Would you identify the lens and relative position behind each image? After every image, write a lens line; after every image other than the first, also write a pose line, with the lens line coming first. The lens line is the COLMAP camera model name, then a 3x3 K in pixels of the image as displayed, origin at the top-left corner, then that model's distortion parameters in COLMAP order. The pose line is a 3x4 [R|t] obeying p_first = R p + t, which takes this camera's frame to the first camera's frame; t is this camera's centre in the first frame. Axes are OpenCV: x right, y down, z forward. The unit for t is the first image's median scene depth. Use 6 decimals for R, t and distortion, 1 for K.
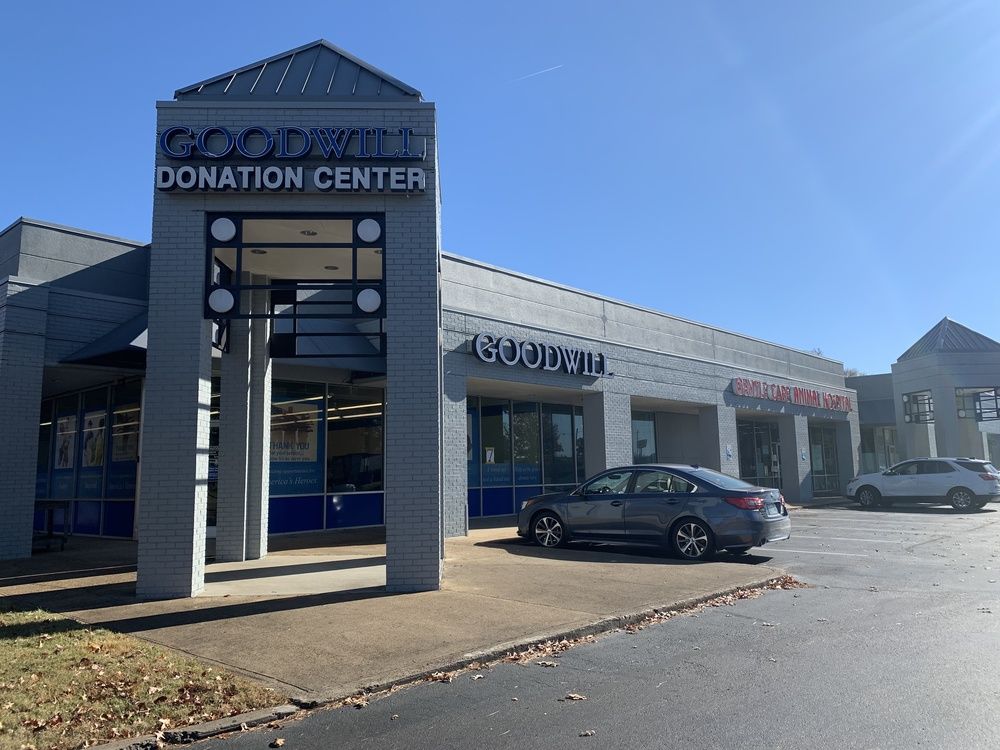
lens RADIAL K [[752.0, 0, 500.0], [0, 752.0, 375.0], [0, 0, 1]] dist [0.005076, 0.003501]
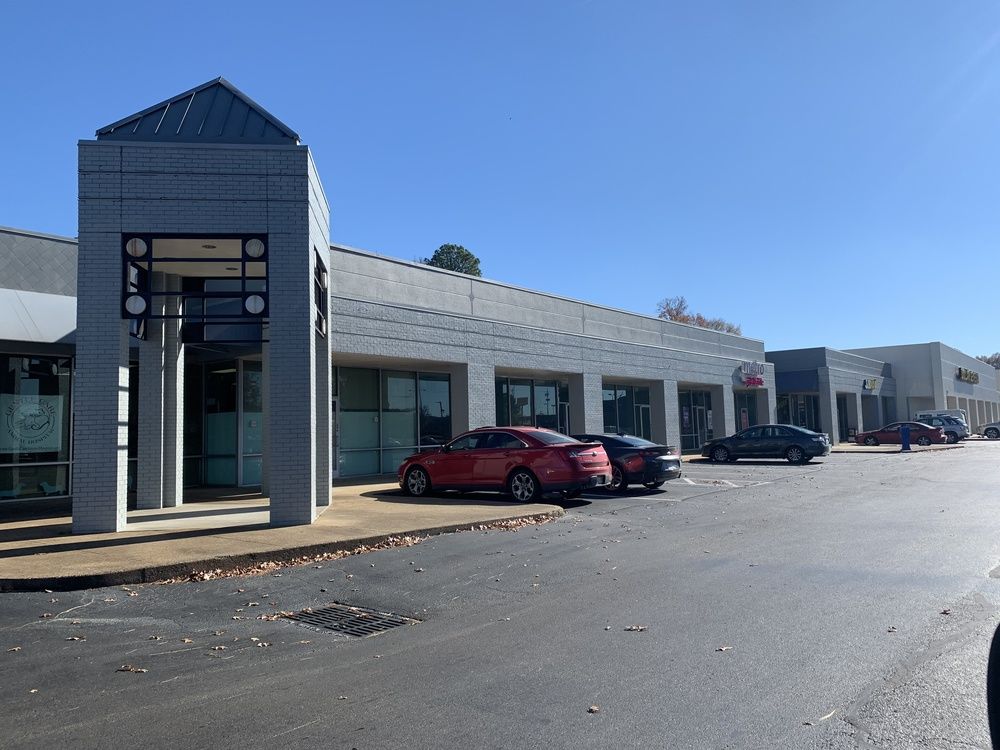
lens RADIAL K [[824.7, 0, 498.4], [0, 824.7, 355.4], [0, 0, 1]] dist [0.057662, -0.003642]
pose [[0.999492, -0.005312, 0.031415, 0.188455], [0.003945, 0.999049, 0.043418, -0.069321], [-0.031616, -0.043272, 0.998563, -0.411335]]
